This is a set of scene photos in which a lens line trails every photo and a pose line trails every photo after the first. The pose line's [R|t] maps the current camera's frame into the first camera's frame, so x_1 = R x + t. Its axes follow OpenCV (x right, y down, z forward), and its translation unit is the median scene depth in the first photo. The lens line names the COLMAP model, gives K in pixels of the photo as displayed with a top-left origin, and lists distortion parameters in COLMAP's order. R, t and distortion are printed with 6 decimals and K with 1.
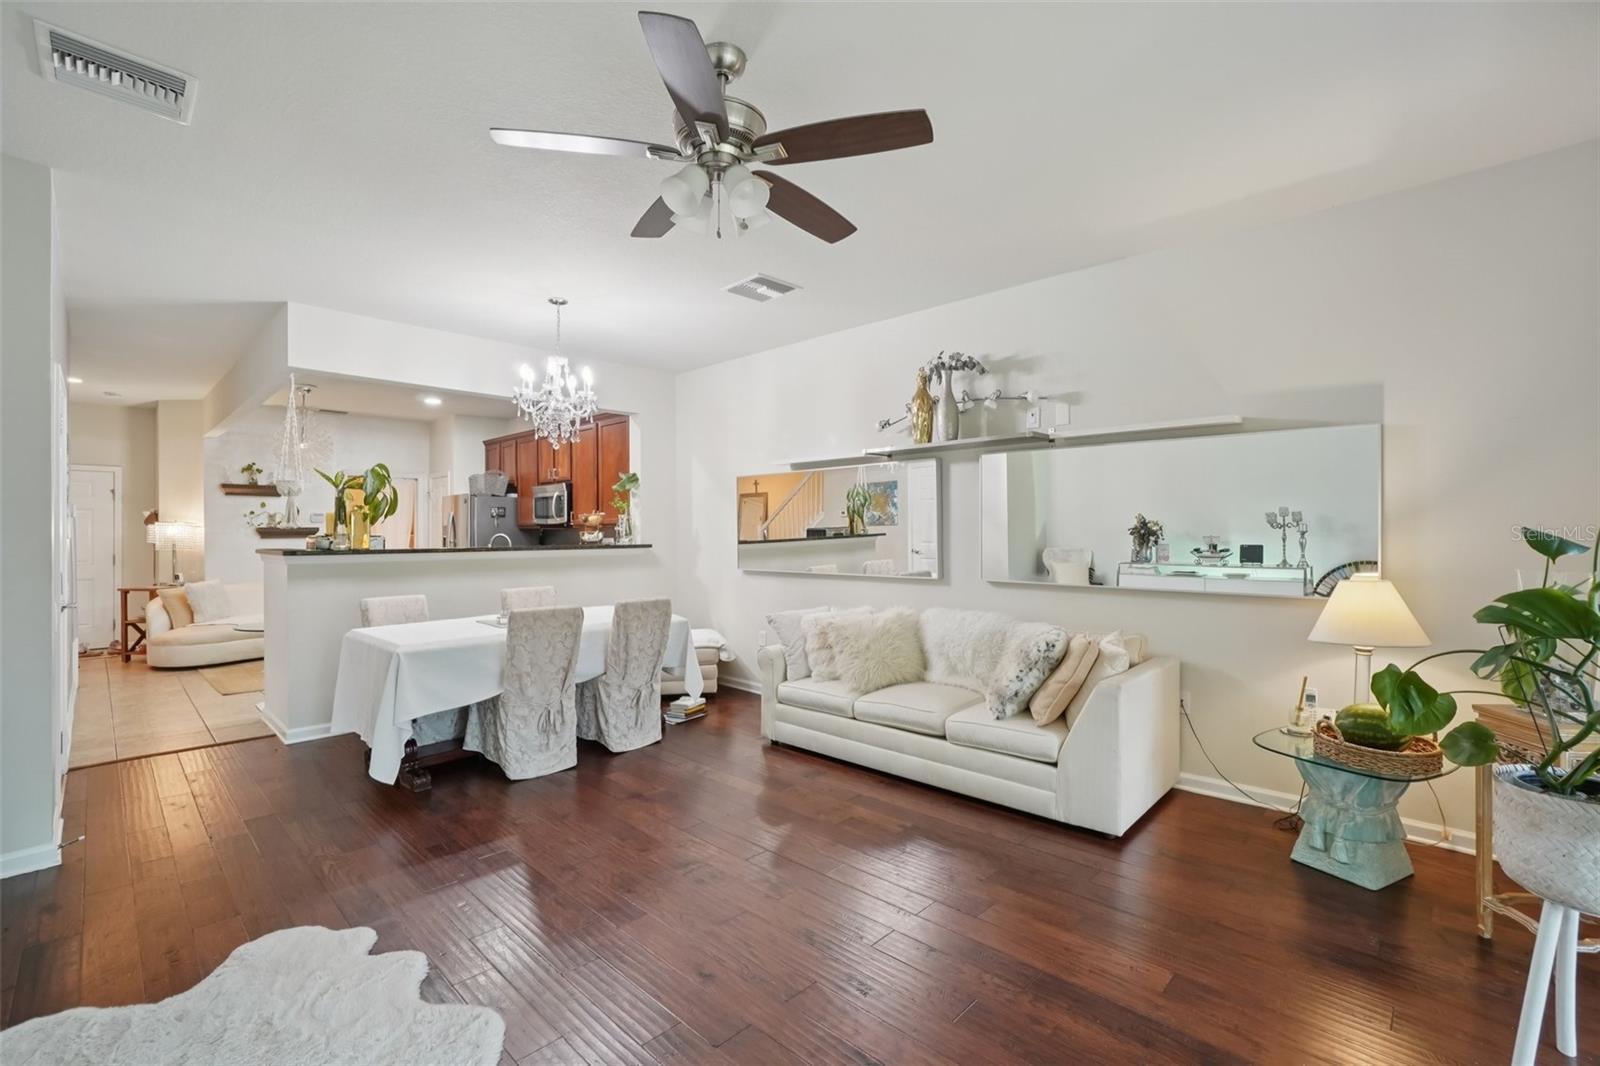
lens RADIAL K [[708.4, 0, 800.1], [0, 708.4, 527.5], [0, 0, 1]] dist [-0.057488, 0.021052]
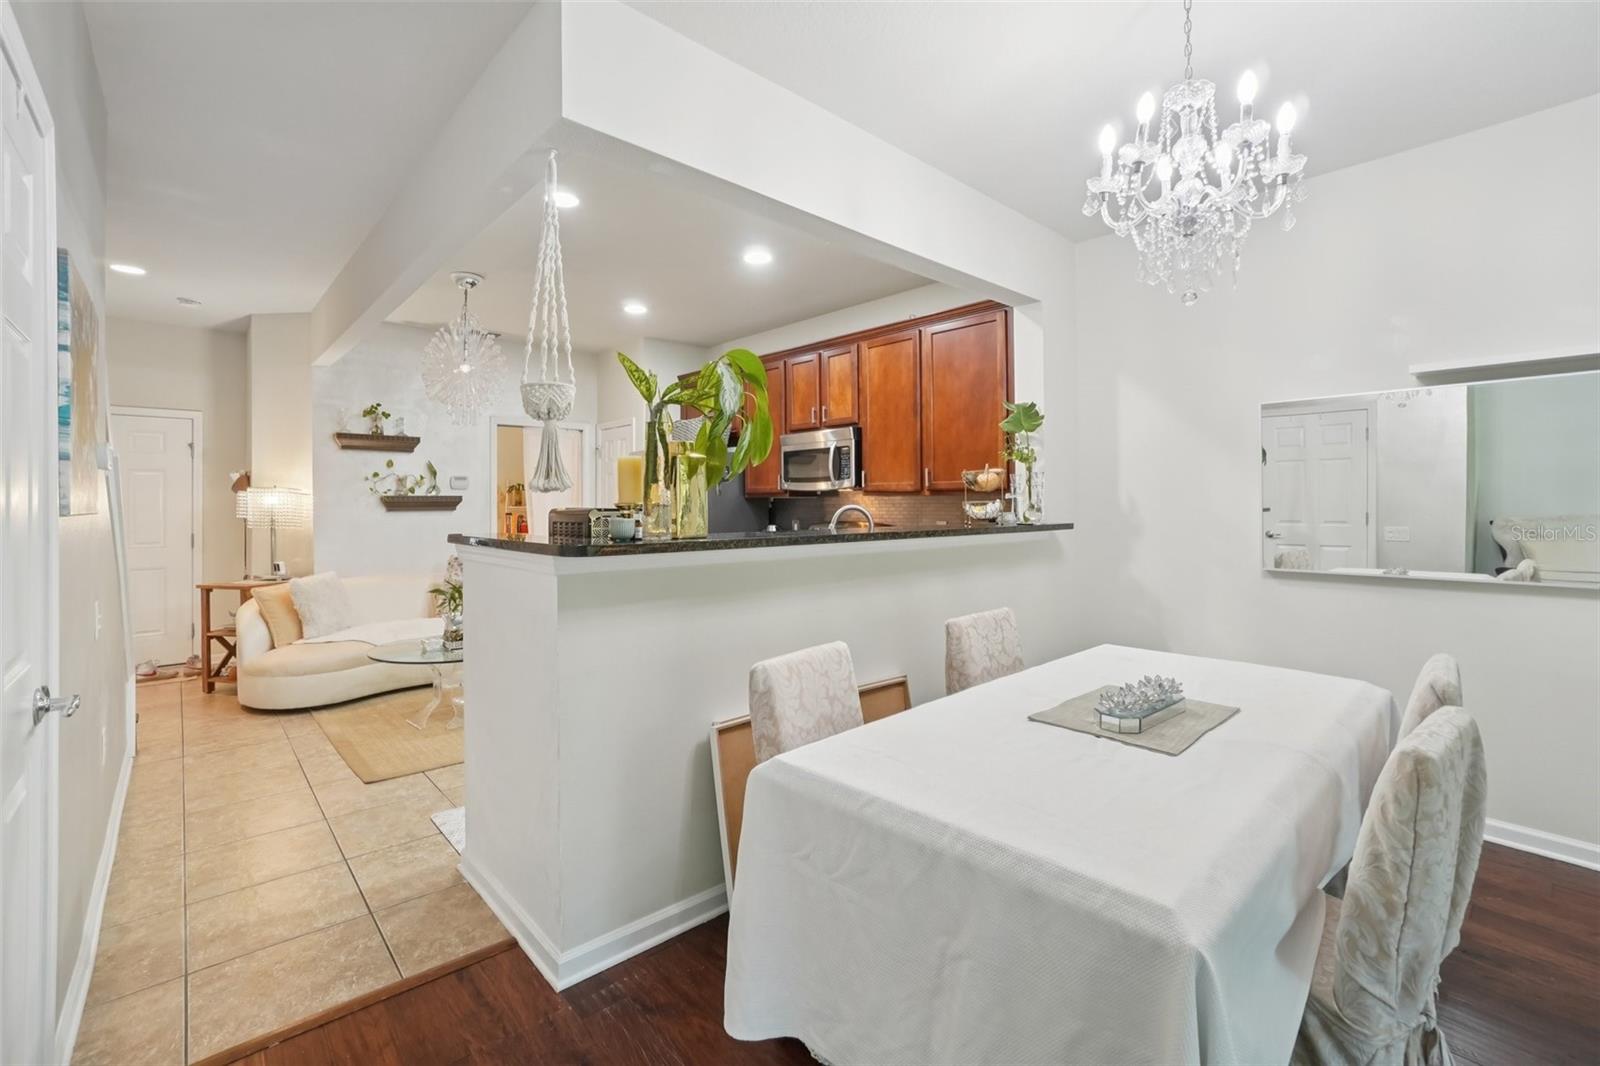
lens RADIAL K [[714.2, 0, 801.1], [0, 714.2, 500.7], [0, 0, 1]] dist [-0.058554, 0.021842]
pose [[0.997419, 0.000506, -0.071795, -0.403007], [-0.000358, 0.999998, 0.002083, 0.004180], [0.071796, -0.002052, 0.997417, 0.410760]]
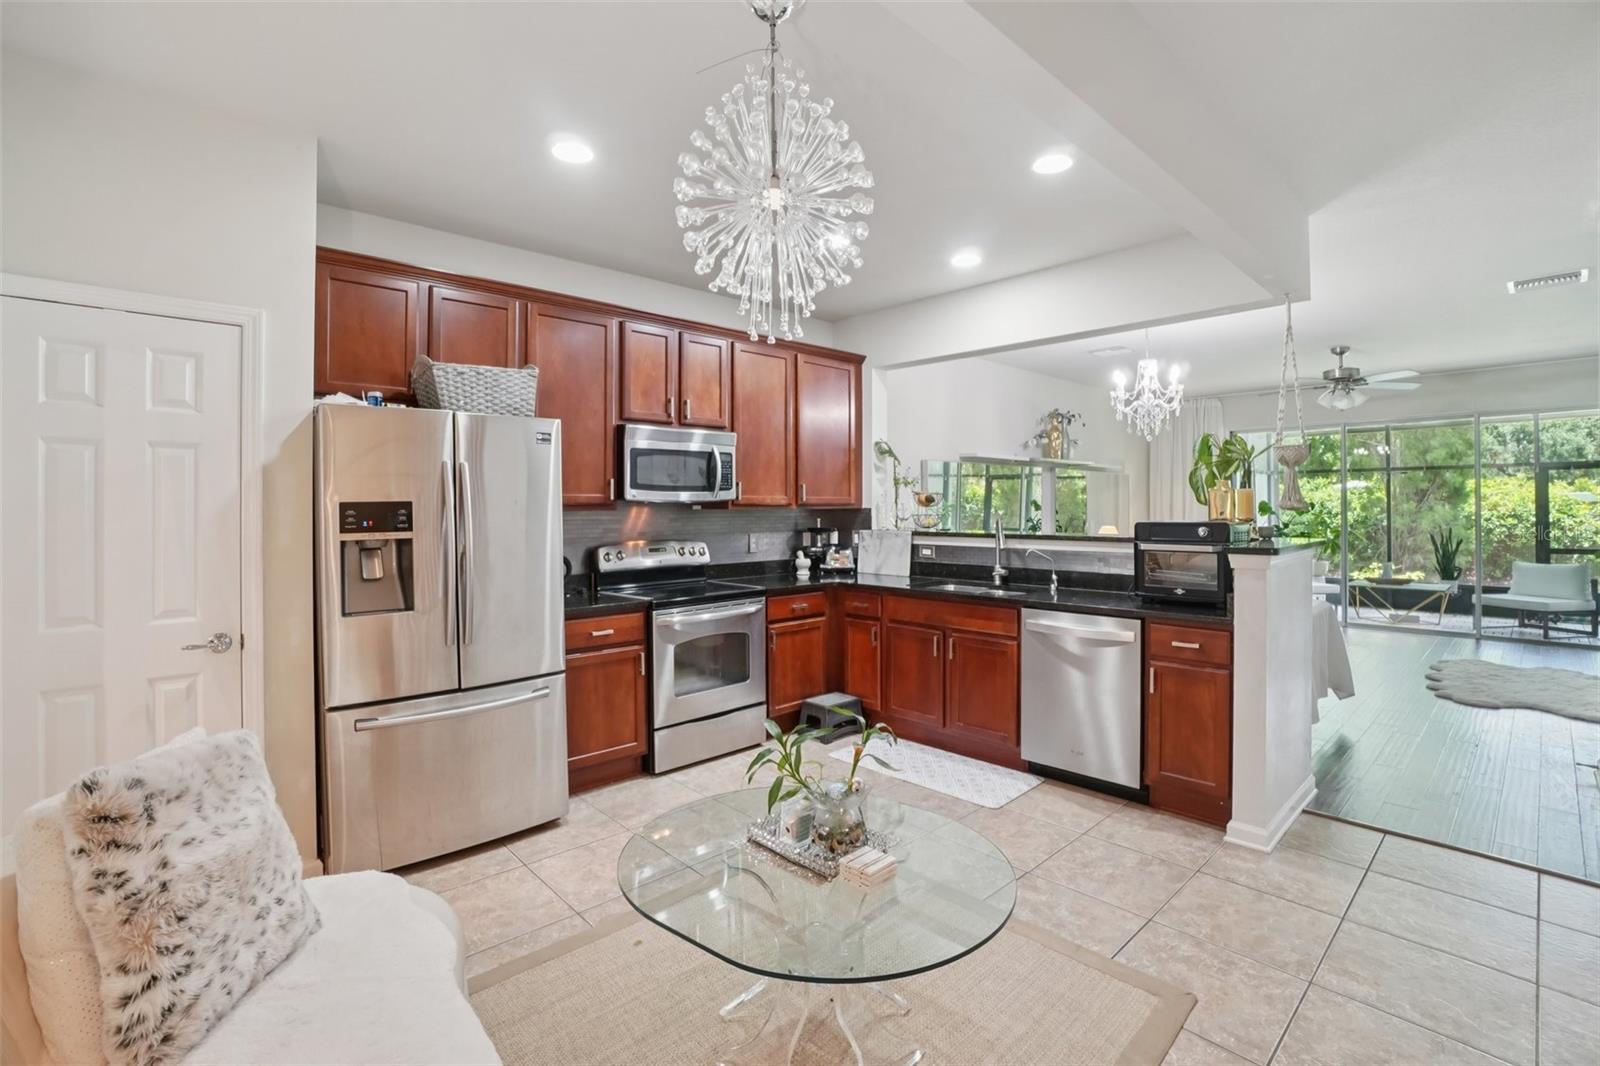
lens RADIAL K [[723.1, 0, 798.8], [0, 723.1, 500.7], [0, 0, 1]] dist [-0.064998, 0.022929]
pose [[0.056378, 0.012637, 0.998330, -1.118837], [-0.001830, 0.999920, -0.012554, 0.000626], [-0.998408, -0.001119, 0.056396, 1.098186]]
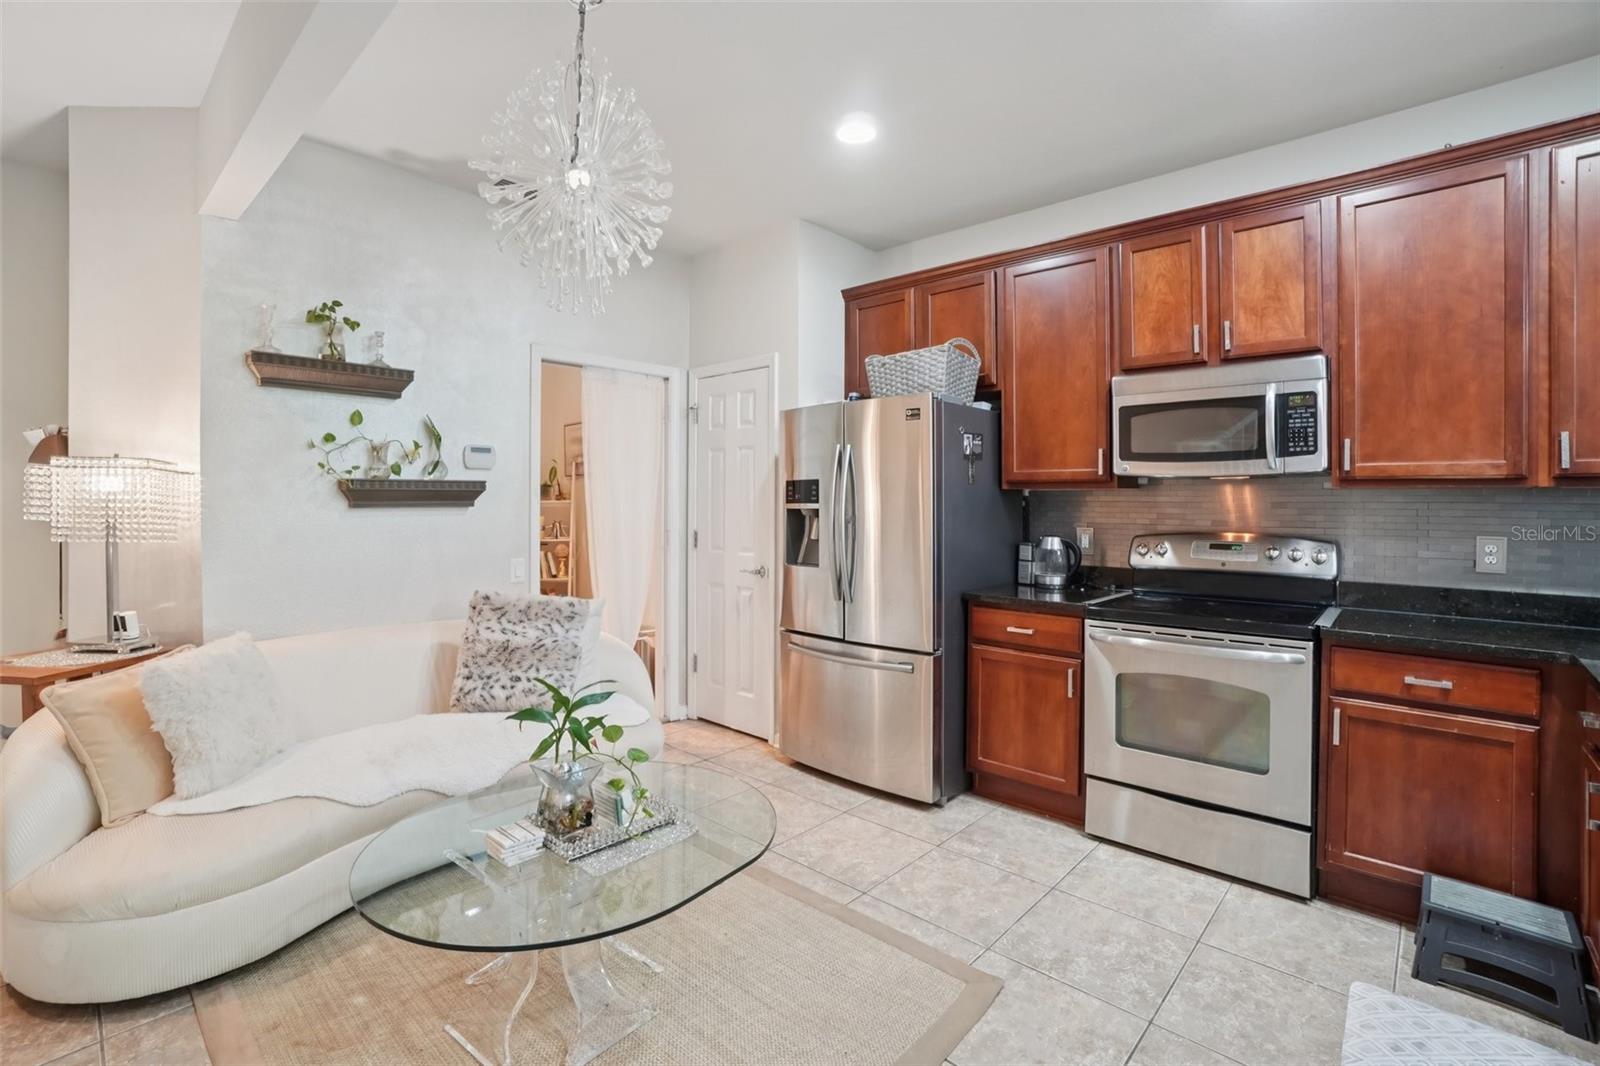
lens RADIAL K [[723.1, 0, 798.8], [0, 723.1, 500.7], [0, 0, 1]] dist [-0.064998, 0.022929]
pose [[0.999773, 0.010398, 0.018601, -0.713833], [-0.010547, 0.999913, 0.007908, 0.008263], [-0.018517, -0.008102, 0.999796, 0.800047]]
